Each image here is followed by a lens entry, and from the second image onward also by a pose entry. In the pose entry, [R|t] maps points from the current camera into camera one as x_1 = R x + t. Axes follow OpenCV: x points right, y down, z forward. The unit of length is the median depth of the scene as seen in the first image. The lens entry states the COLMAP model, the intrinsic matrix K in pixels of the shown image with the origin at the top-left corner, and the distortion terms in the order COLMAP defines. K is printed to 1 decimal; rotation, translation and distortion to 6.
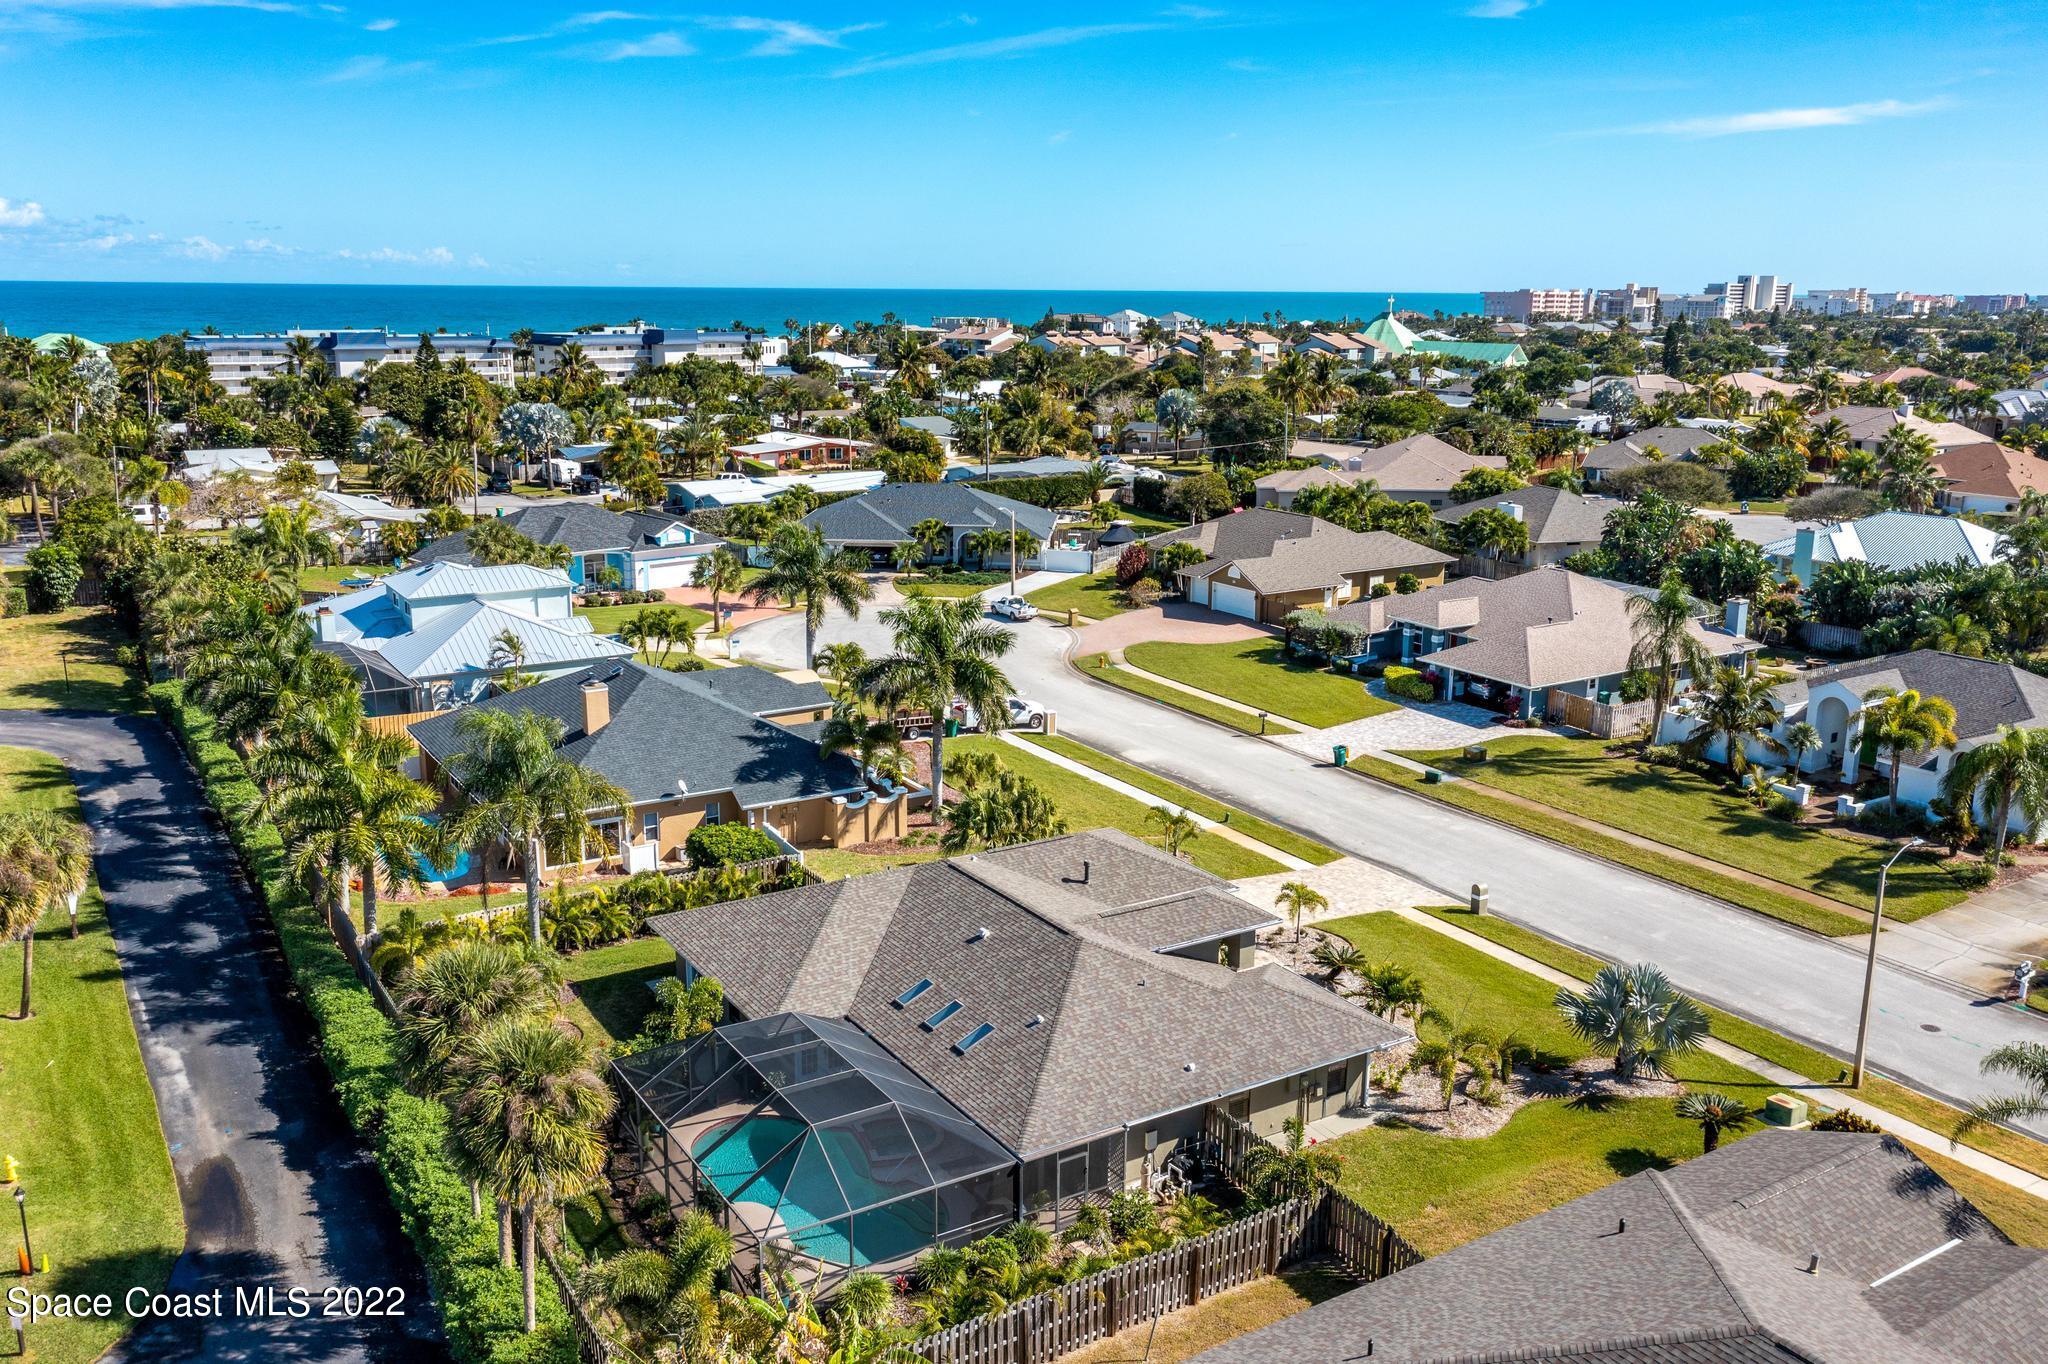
lens RADIAL K [[1680.2, 0, 1013.5], [0, 1680.2, 699.1], [0, 0, 1]] dist [0.013254, 0.005980]
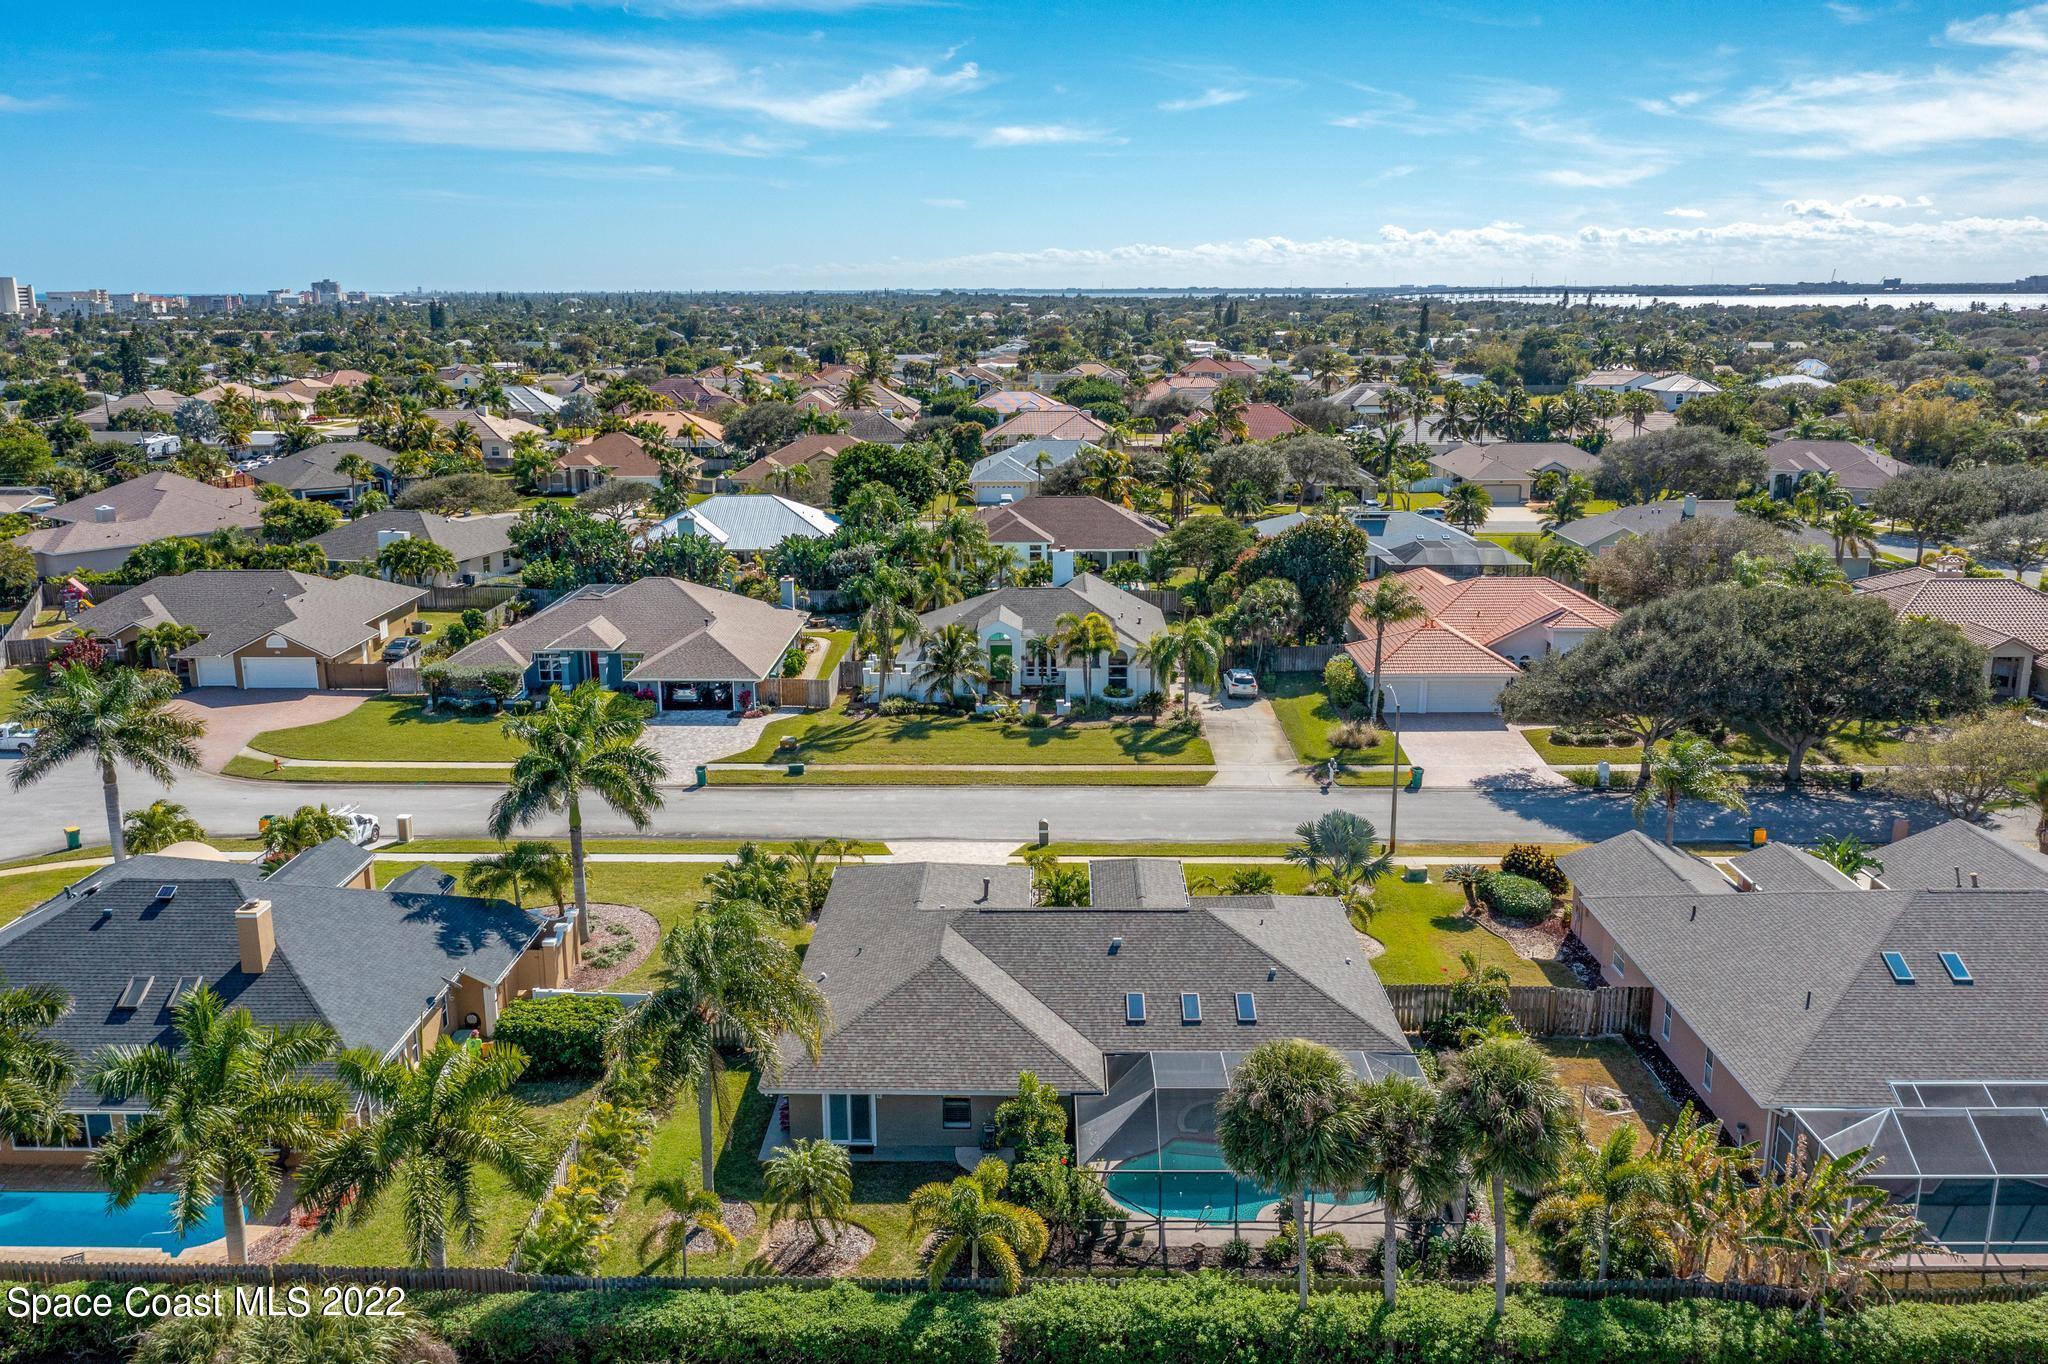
lens RADIAL K [[1680.2, 0, 1009.5], [0, 1680.2, 668.1], [0, 0, 1]] dist [0.013254, 0.005980]
pose [[0.530863, -0.196531, 0.824354, -0.573122], [0.208526, 0.973123, 0.097713, -0.096926], [-0.821402, 0.120027, 0.557577, 0.261807]]
